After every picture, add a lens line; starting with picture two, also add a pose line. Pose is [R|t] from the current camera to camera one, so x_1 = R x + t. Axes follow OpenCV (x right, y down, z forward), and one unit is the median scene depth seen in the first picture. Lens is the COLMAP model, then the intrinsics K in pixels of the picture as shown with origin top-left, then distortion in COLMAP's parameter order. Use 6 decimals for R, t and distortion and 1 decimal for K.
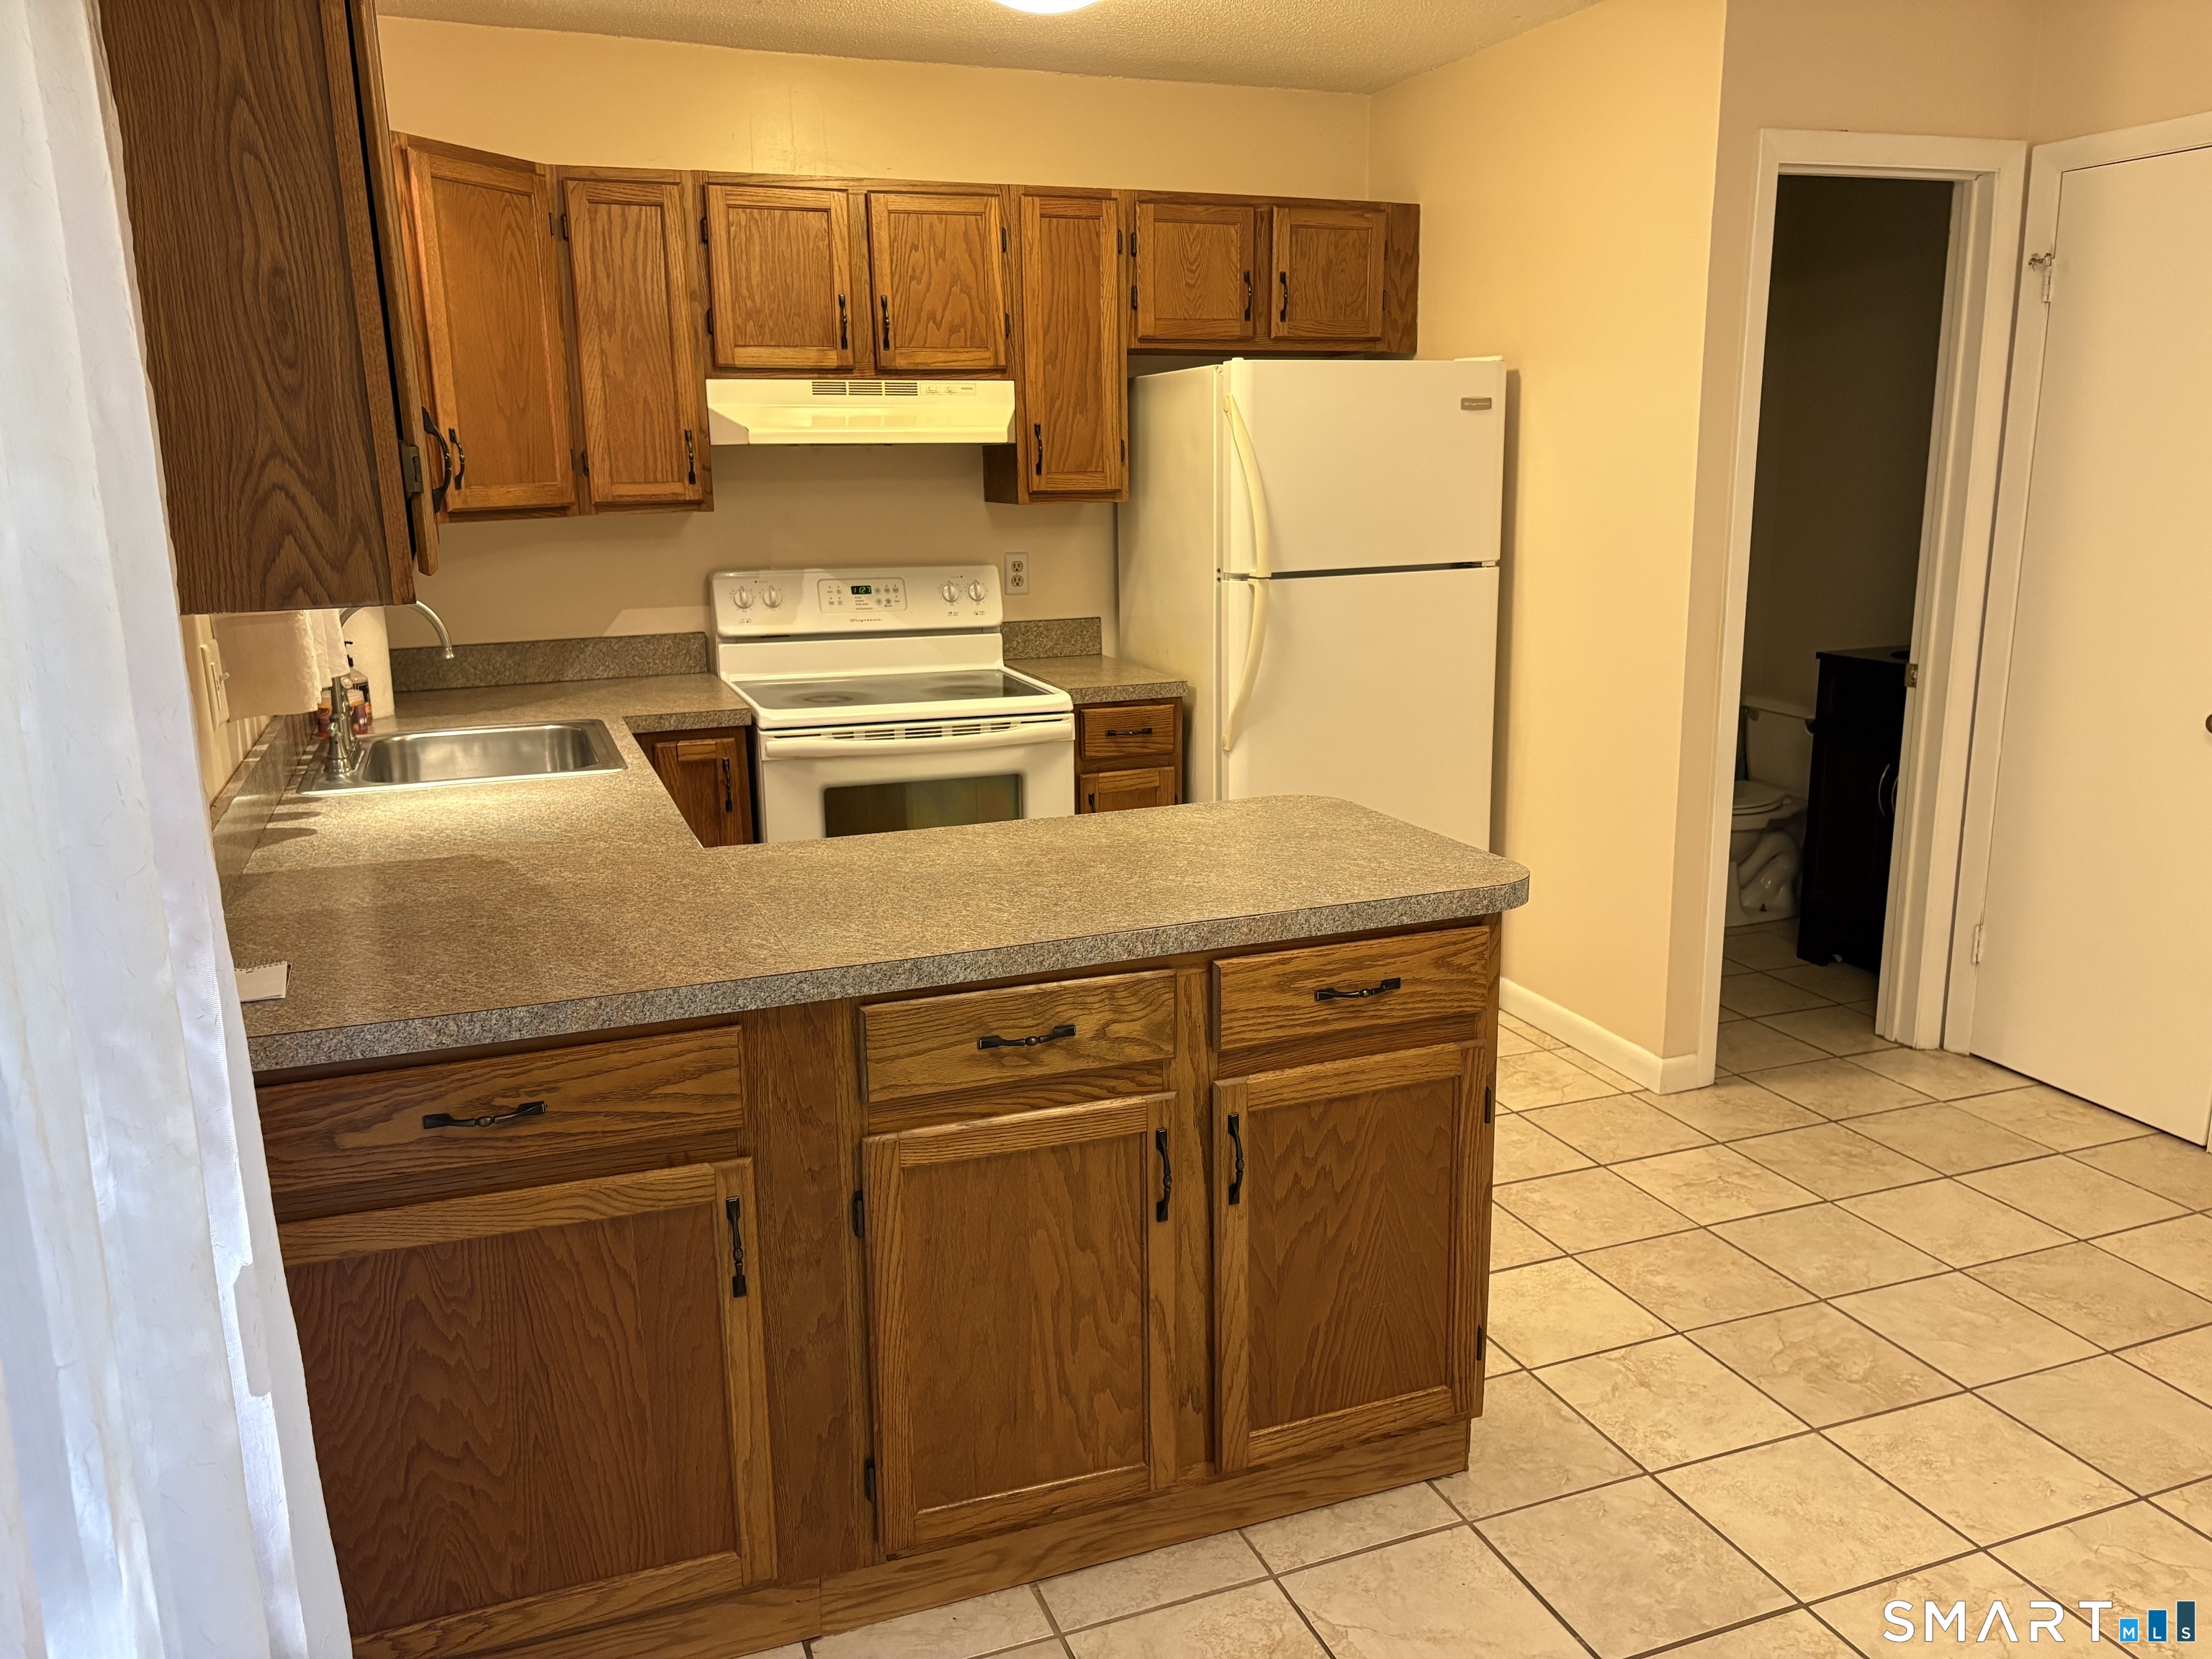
lens RADIAL K [[1658.8, 0, 1140.1], [0, 1658.8, 836.0], [0, 0, 1]] dist [0.046763, -0.062785]
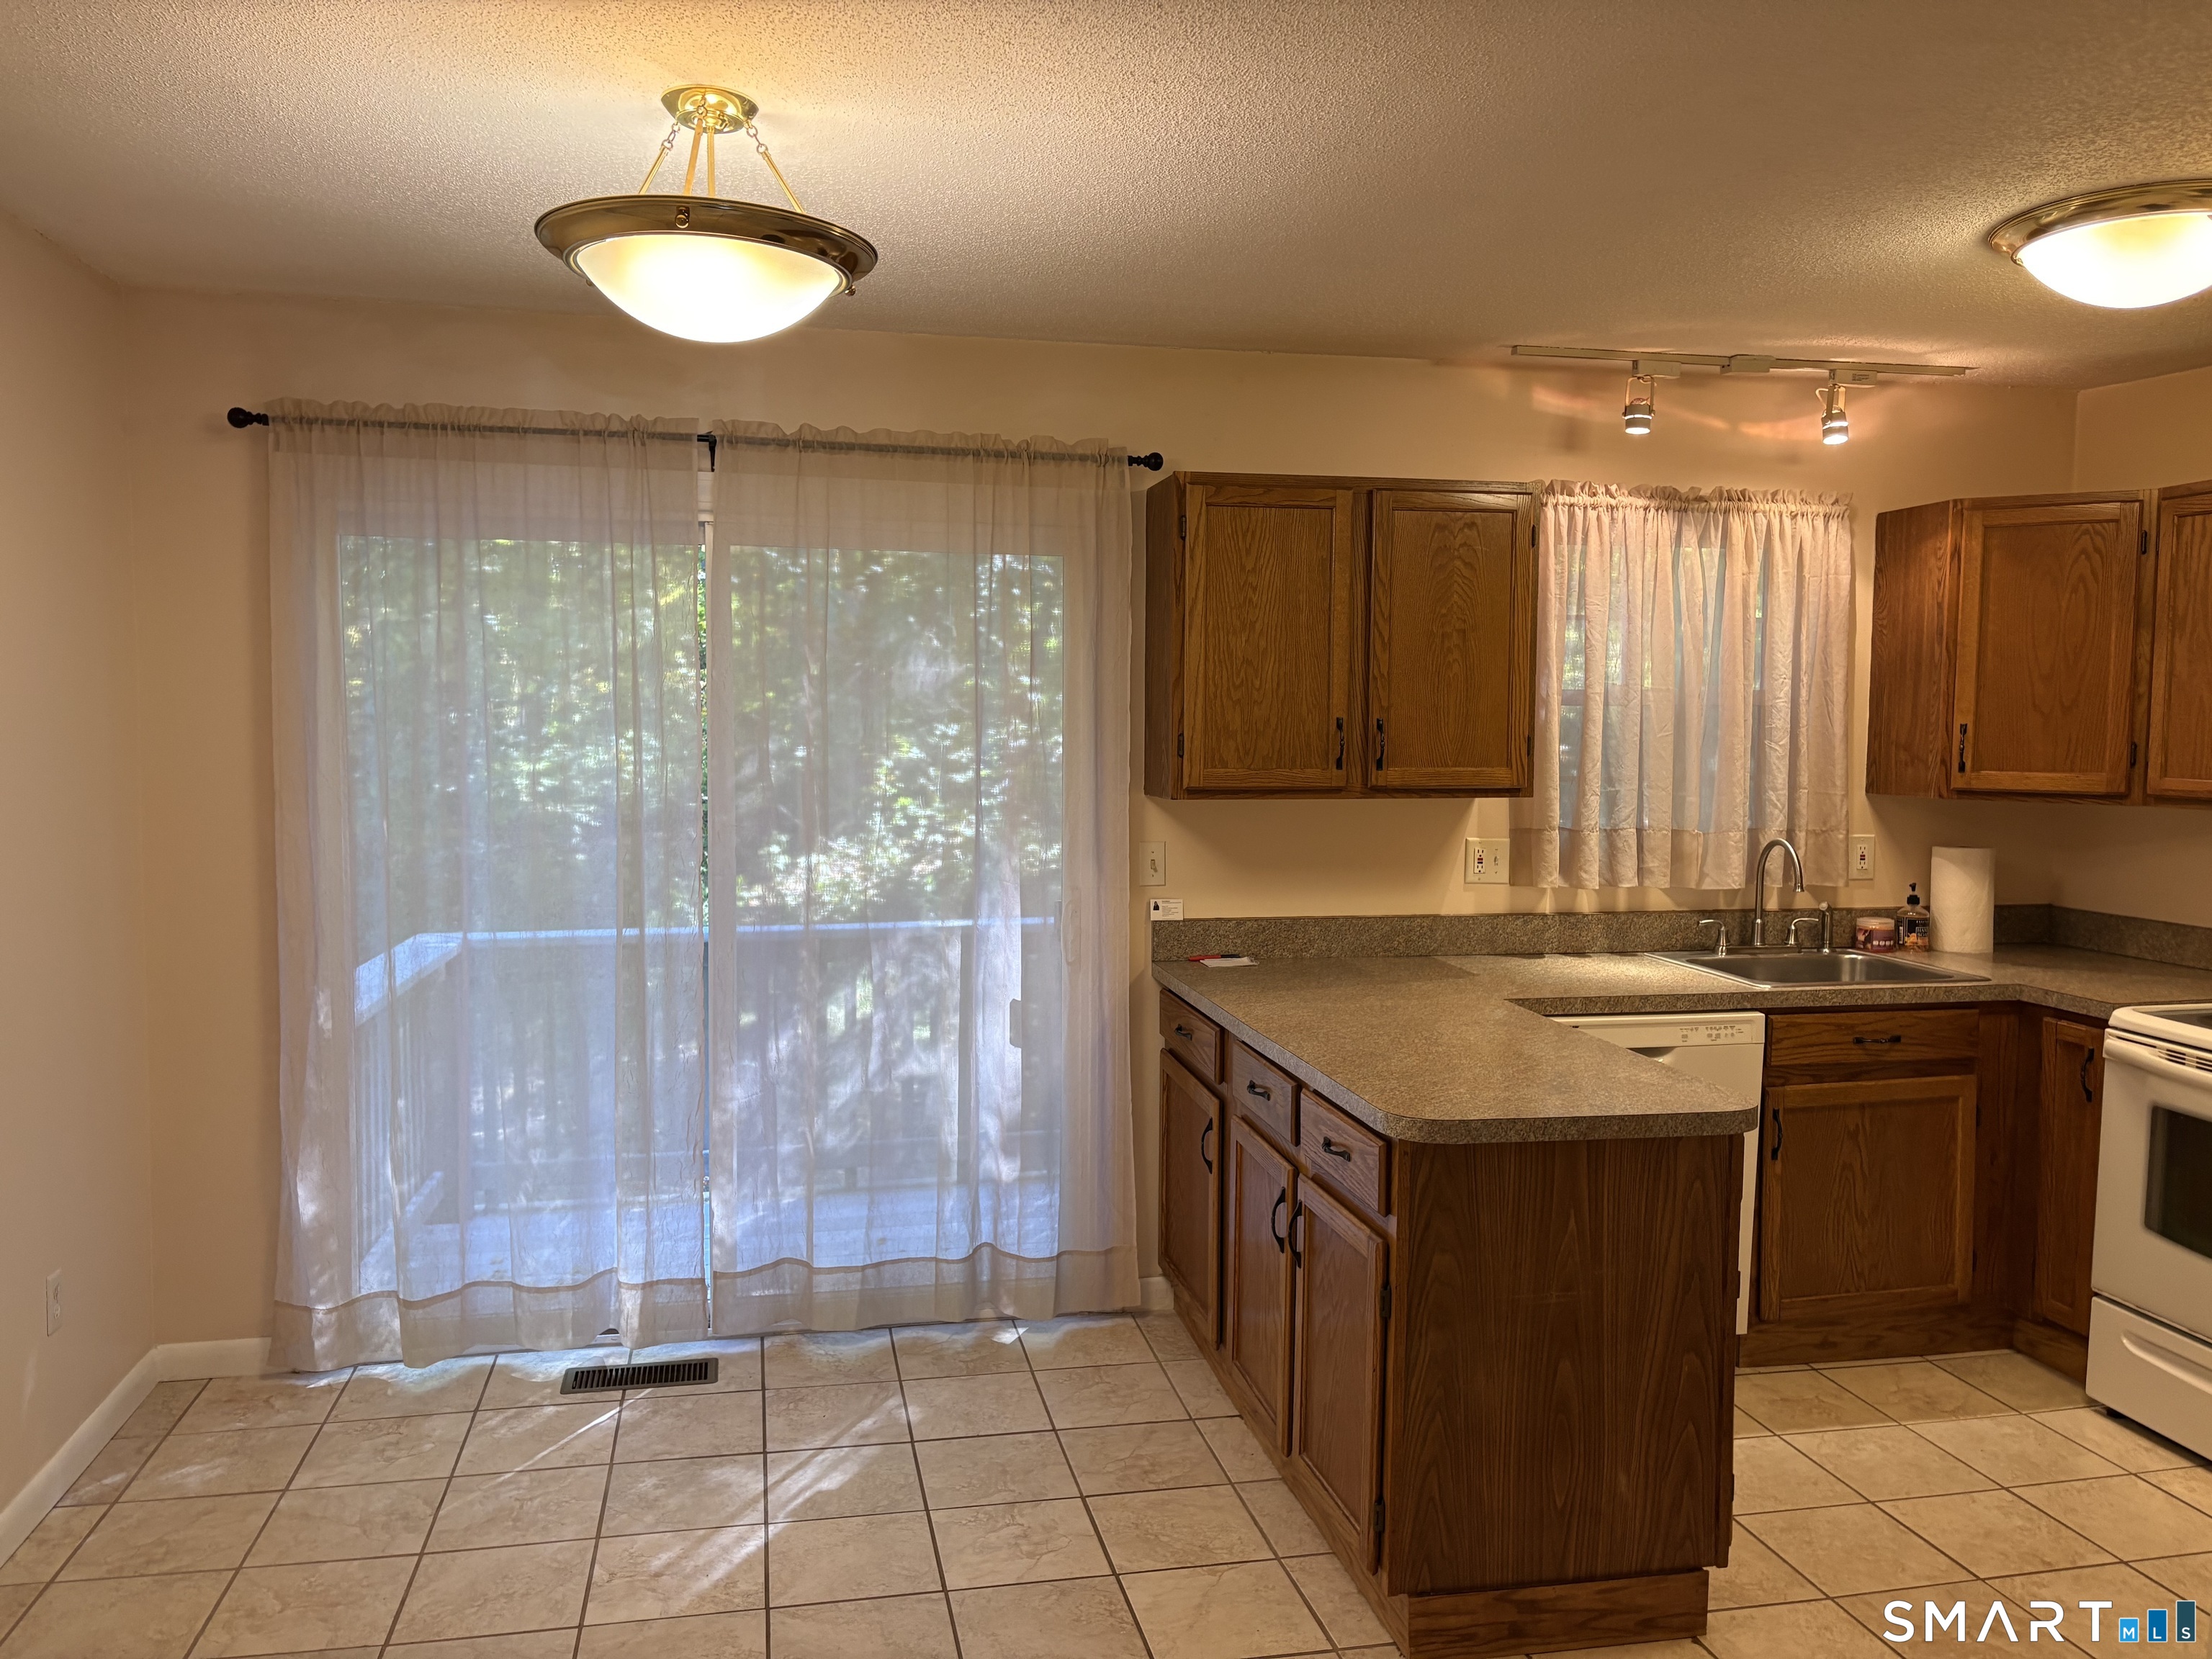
lens RADIAL K [[1658.8, 0, 1087.5], [0, 1658.8, 830.8], [0, 0, 1]] dist [0.046763, -0.062785]
pose [[-0.164743, 0.080537, -0.983043, 0.796313], [-0.232524, 0.965399, 0.118059, -0.144779], [0.958537, 0.248030, -0.140316, 0.509477]]
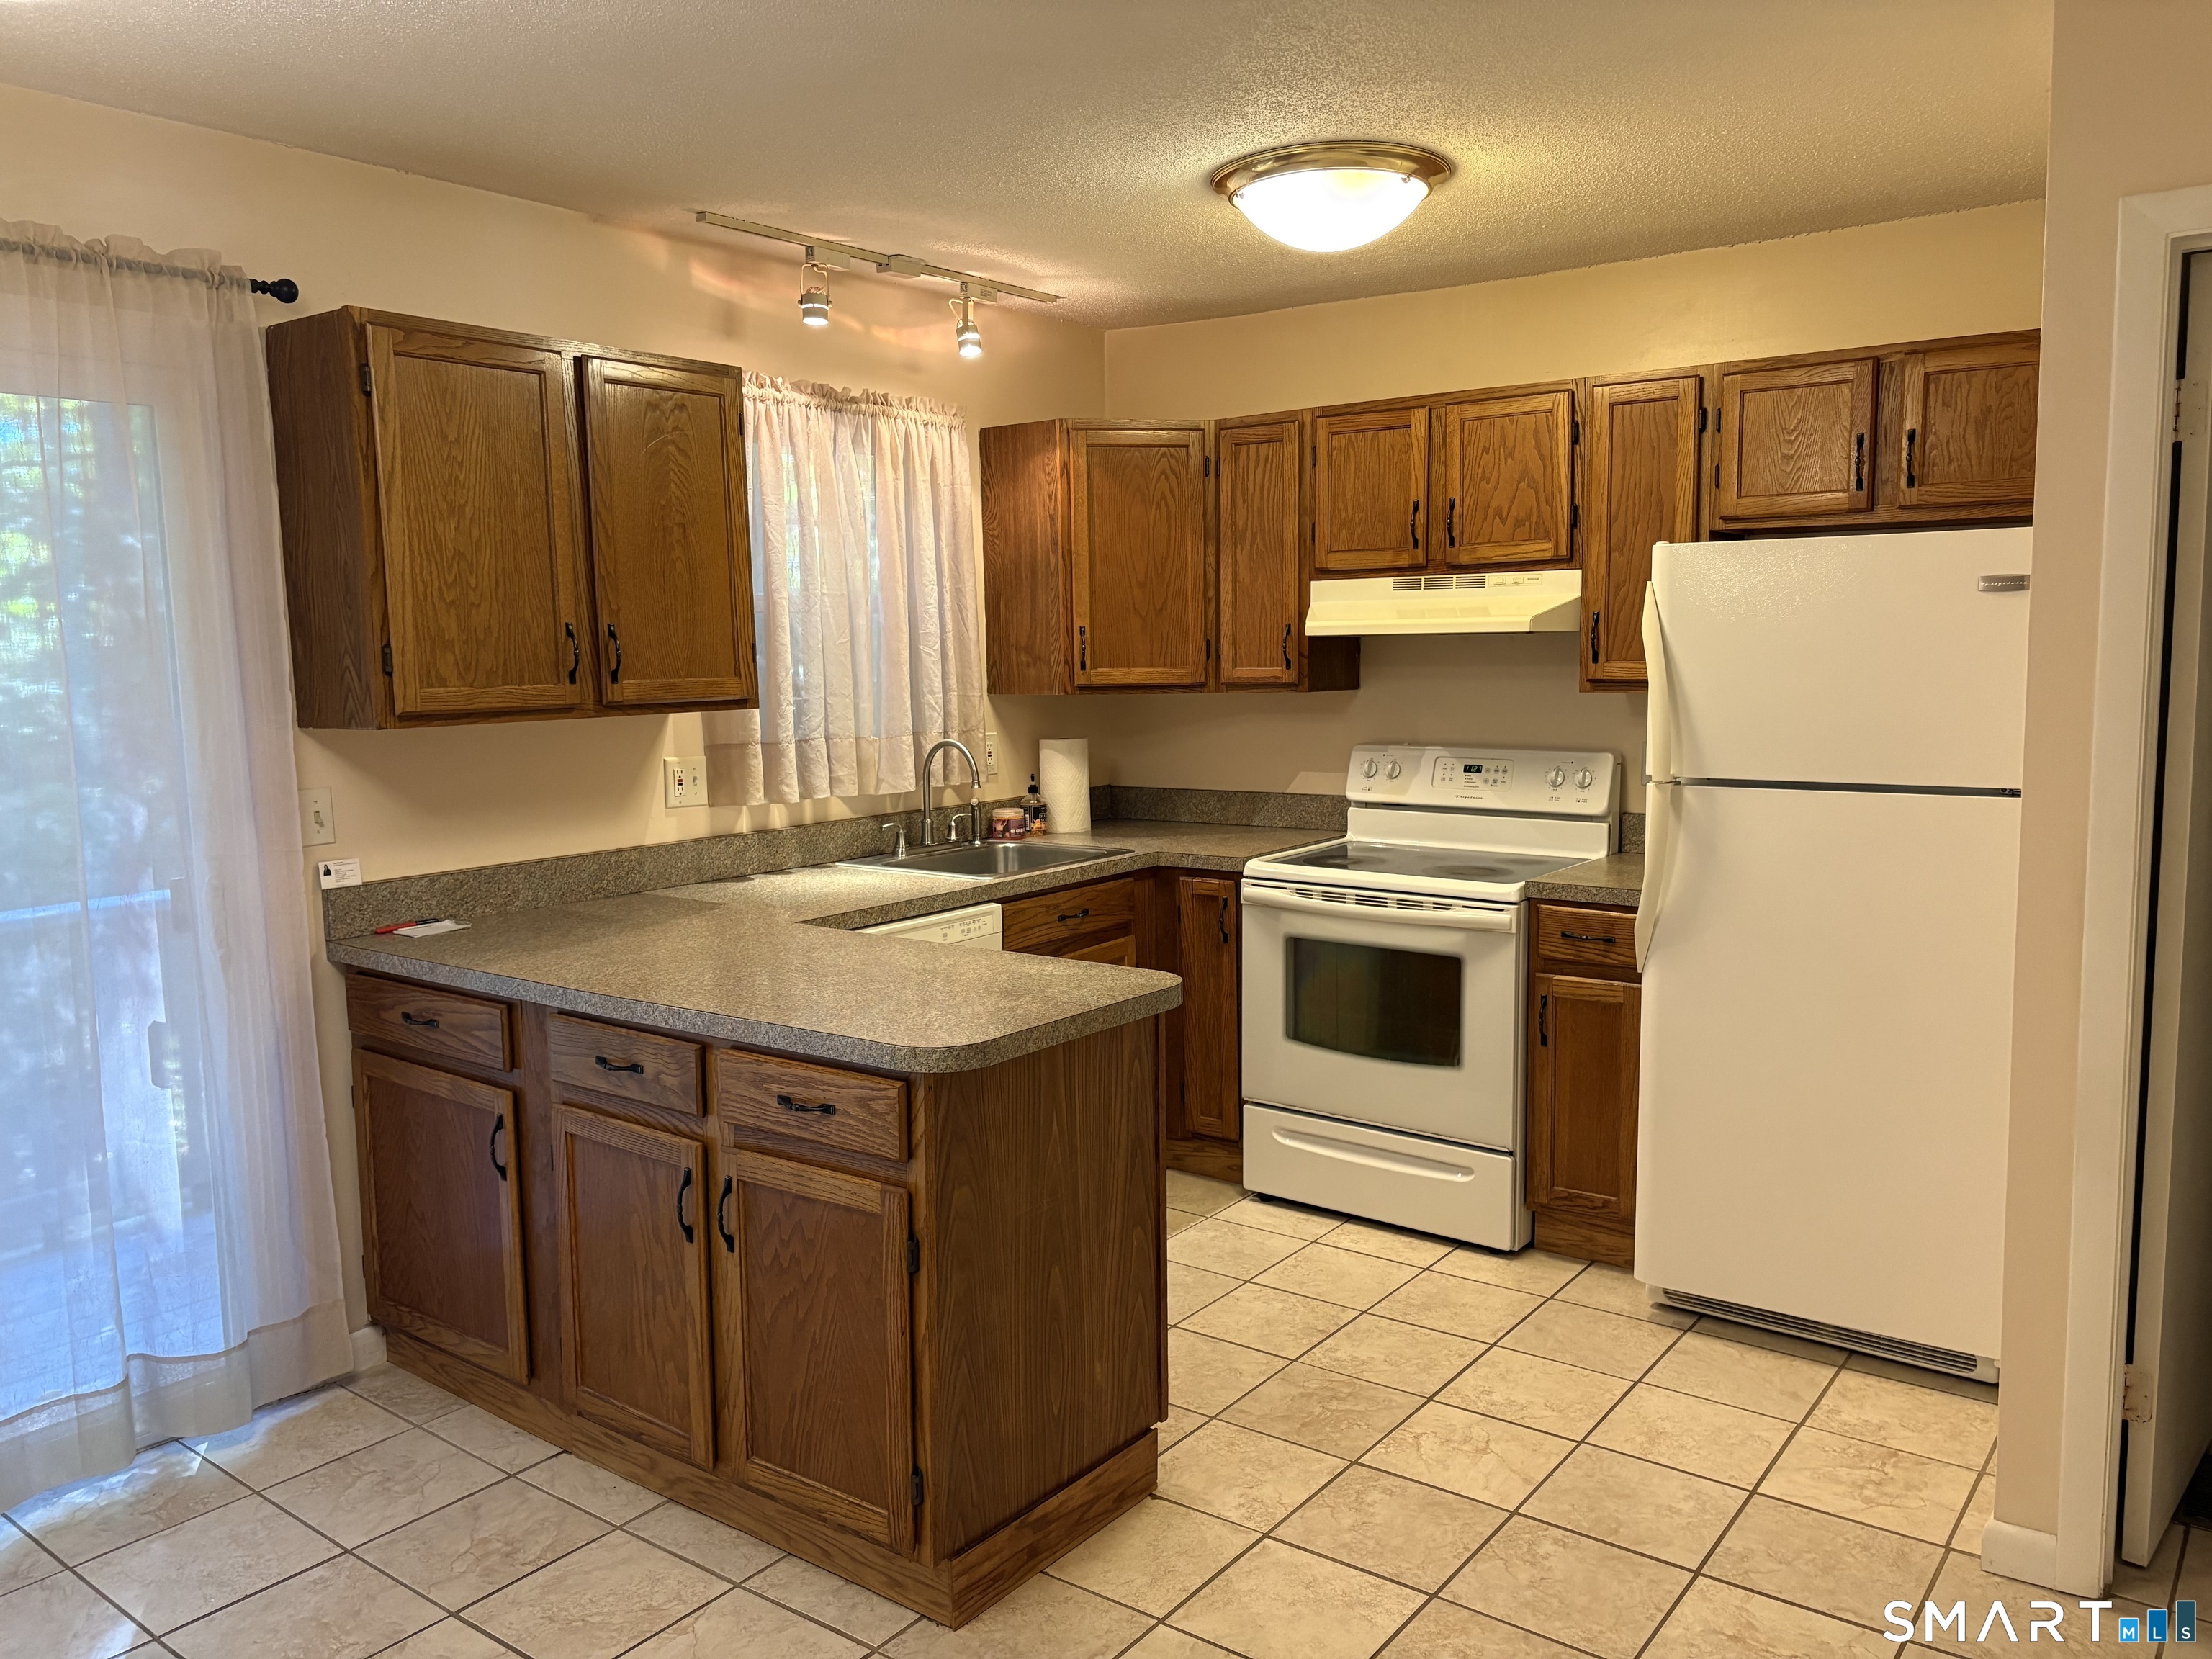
lens RADIAL K [[1658.8, 0, 1123.5], [0, 1658.8, 838.6], [0, 0, 1]] dist [0.046763, -0.062785]
pose [[0.535242, 0.104594, -0.838198, 0.664273], [-0.186071, 0.982529, 0.003786, -0.075525], [0.823950, 0.153937, 0.545353, 0.283053]]
